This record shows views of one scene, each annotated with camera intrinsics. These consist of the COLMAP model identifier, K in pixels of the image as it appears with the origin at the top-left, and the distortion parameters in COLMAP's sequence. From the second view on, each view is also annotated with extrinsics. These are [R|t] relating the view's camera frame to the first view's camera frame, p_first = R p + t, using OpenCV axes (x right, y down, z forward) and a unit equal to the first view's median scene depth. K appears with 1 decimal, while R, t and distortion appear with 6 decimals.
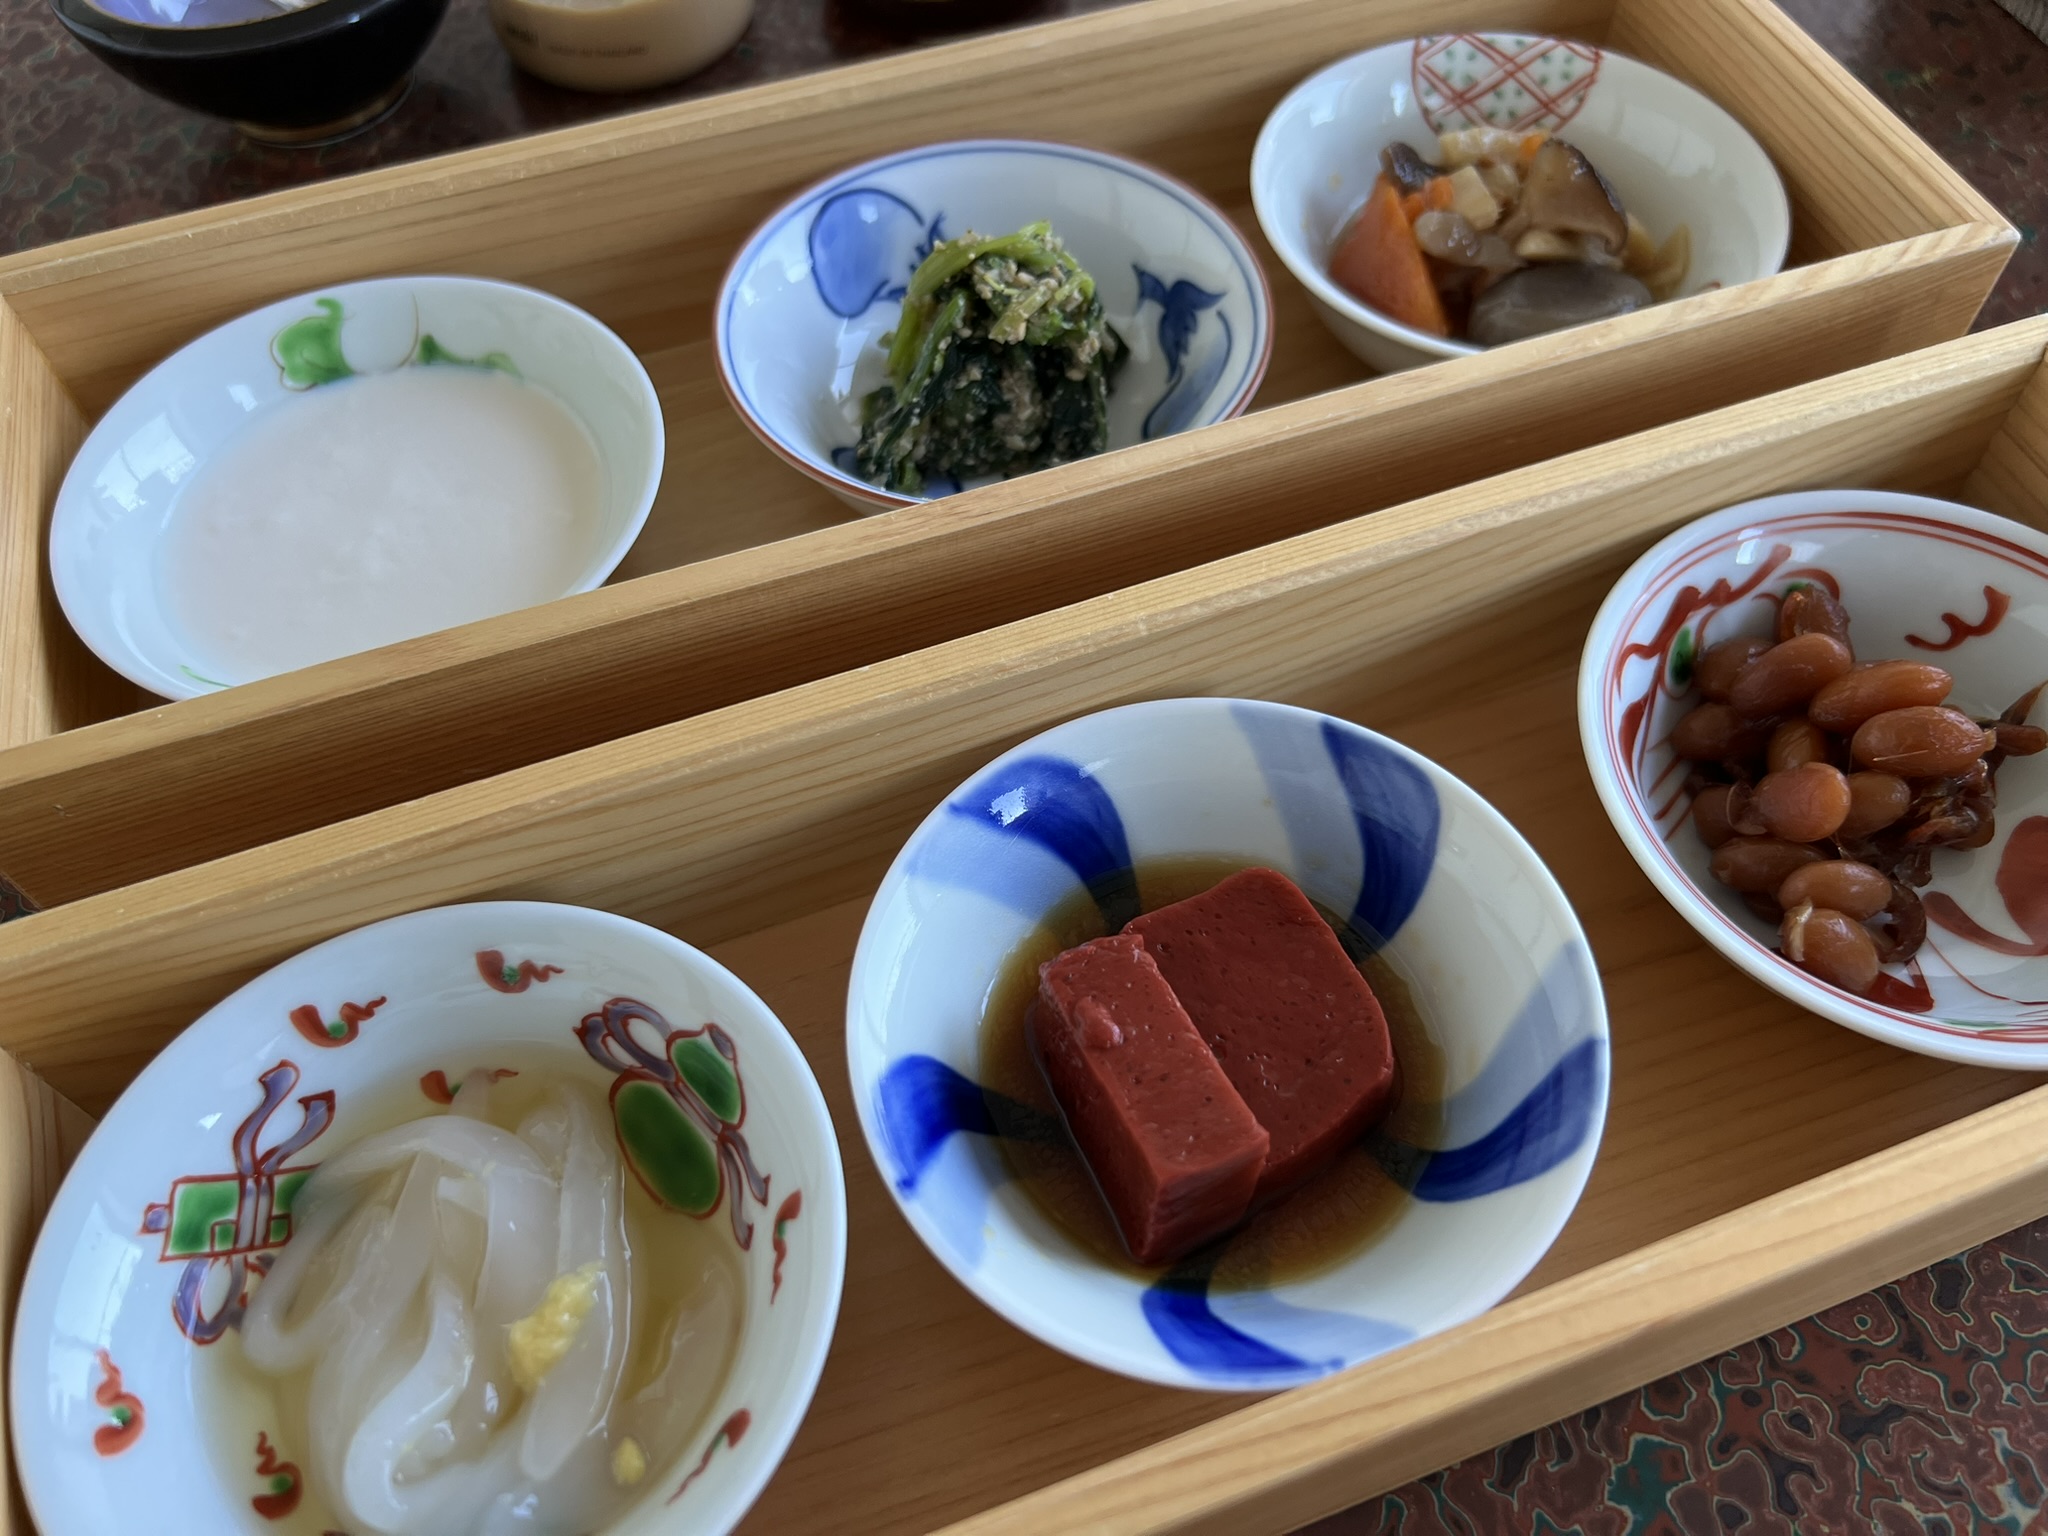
lens RADIAL K [[1520.4, 0, 1027.5], [0, 1520.4, 816.5], [0, 0, 1]] dist [-0.003105, -0.037611]
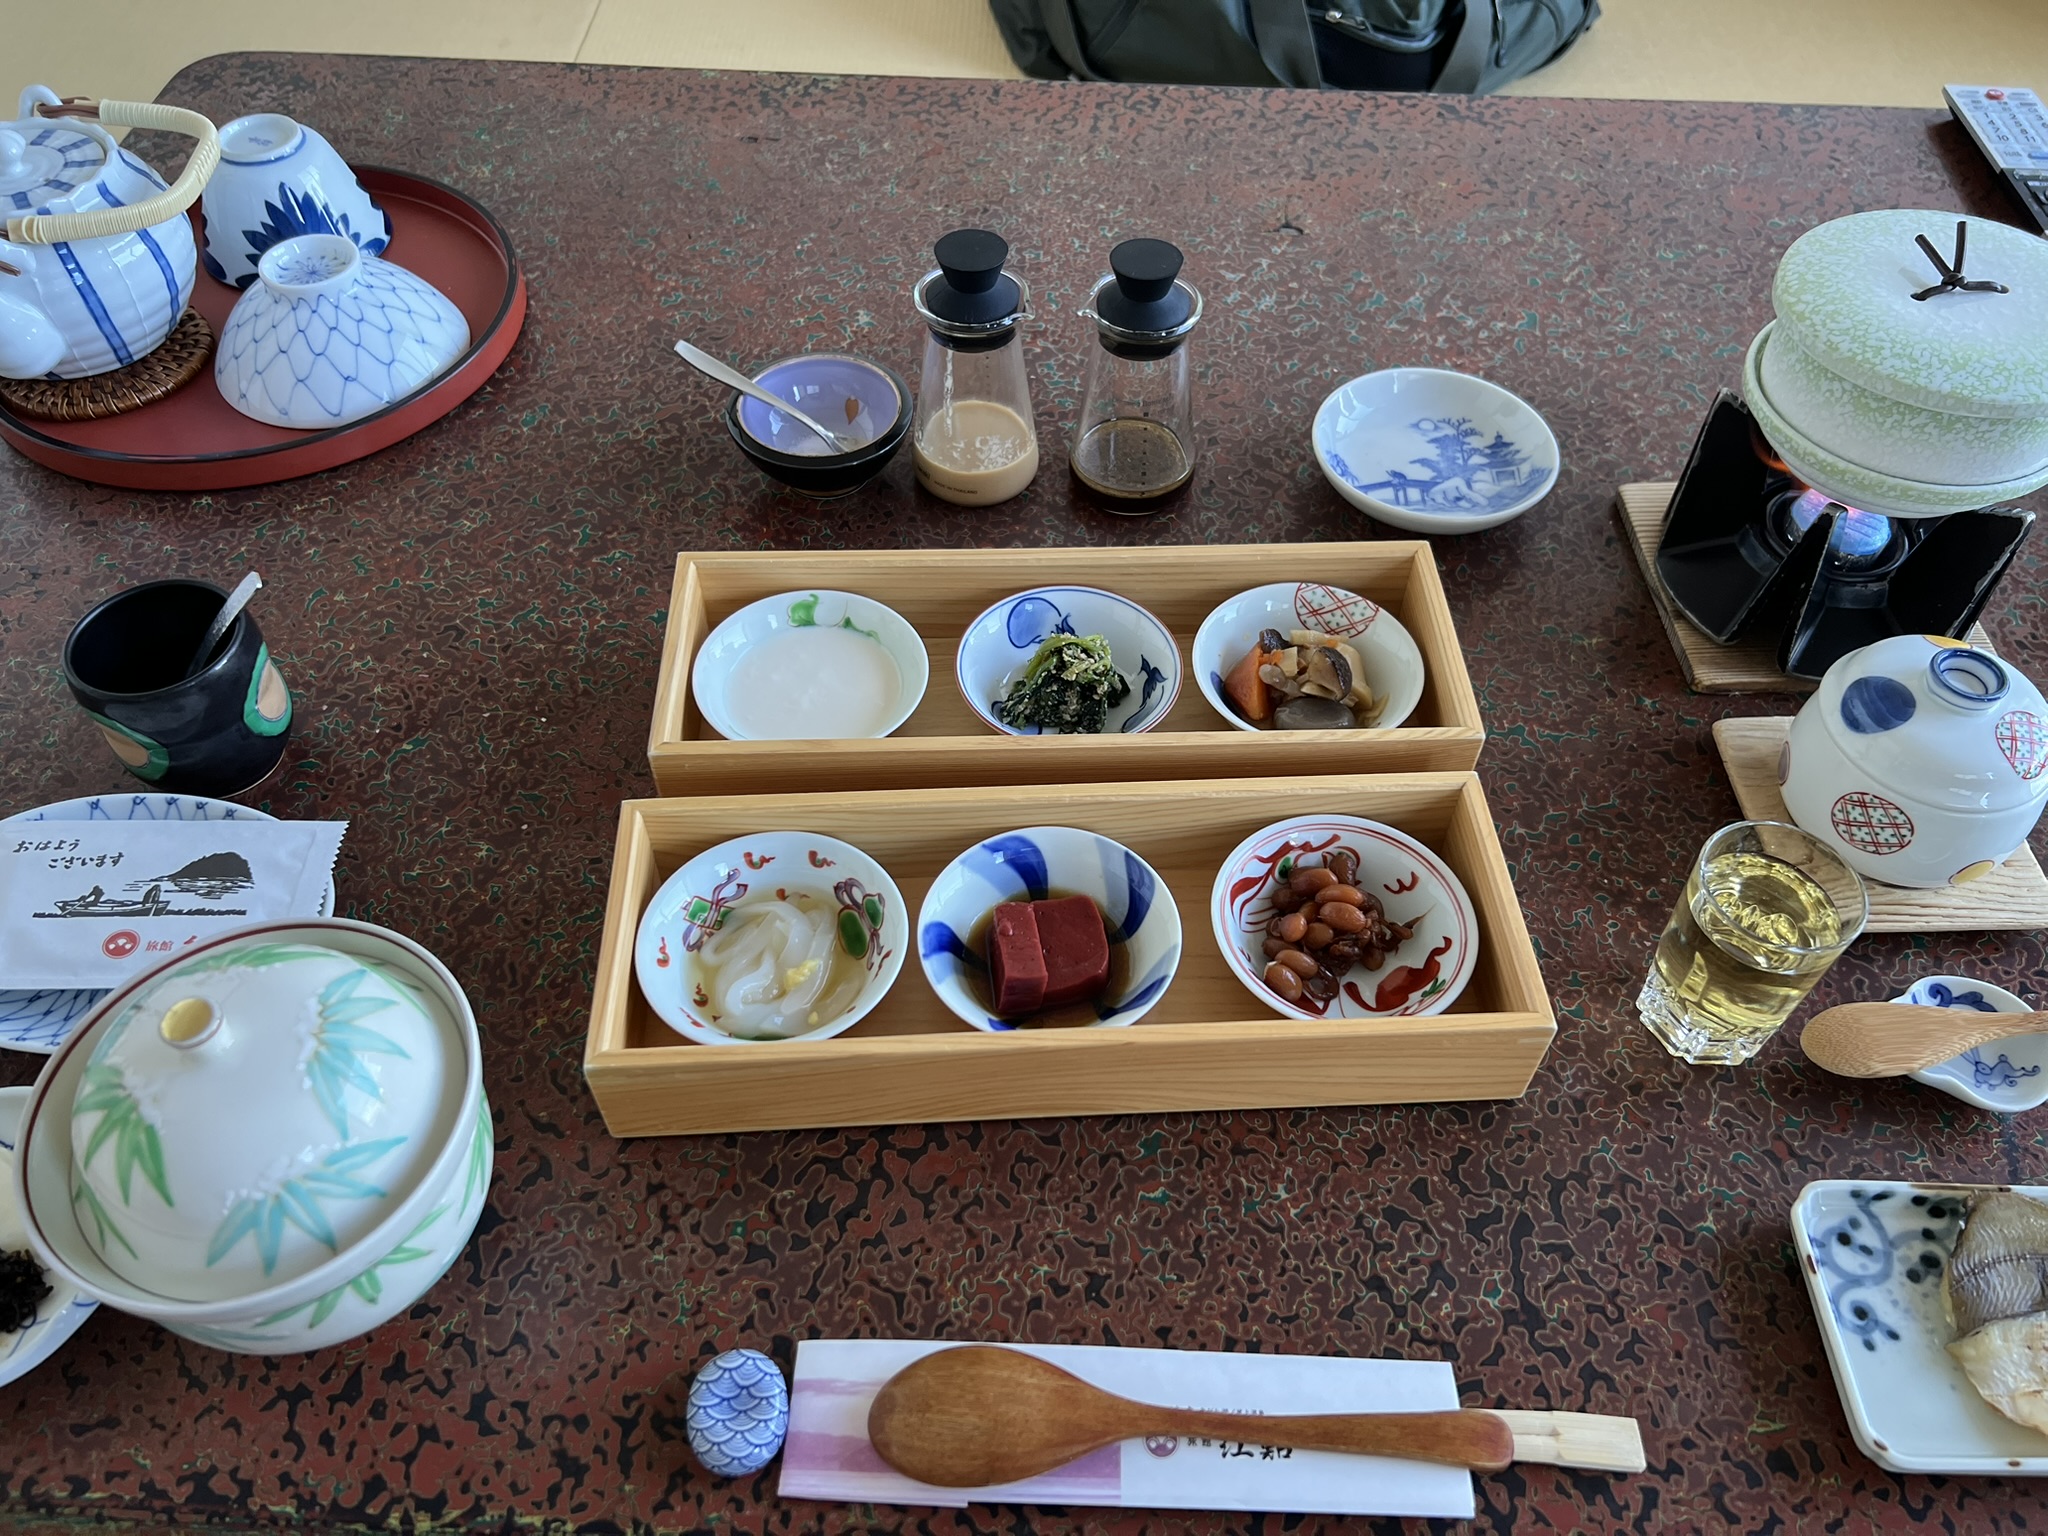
lens RADIAL K [[1520.4, 0, 1027.5], [0, 1520.4, 816.5], [0, 0, 1]] dist [-0.003105, -0.037611]
pose [[0.953498, 0.251488, -0.166118, 0.431724], [-0.268073, 0.959549, -0.086037, 0.145700], [0.137762, 0.126568, 0.982345, -1.559207]]
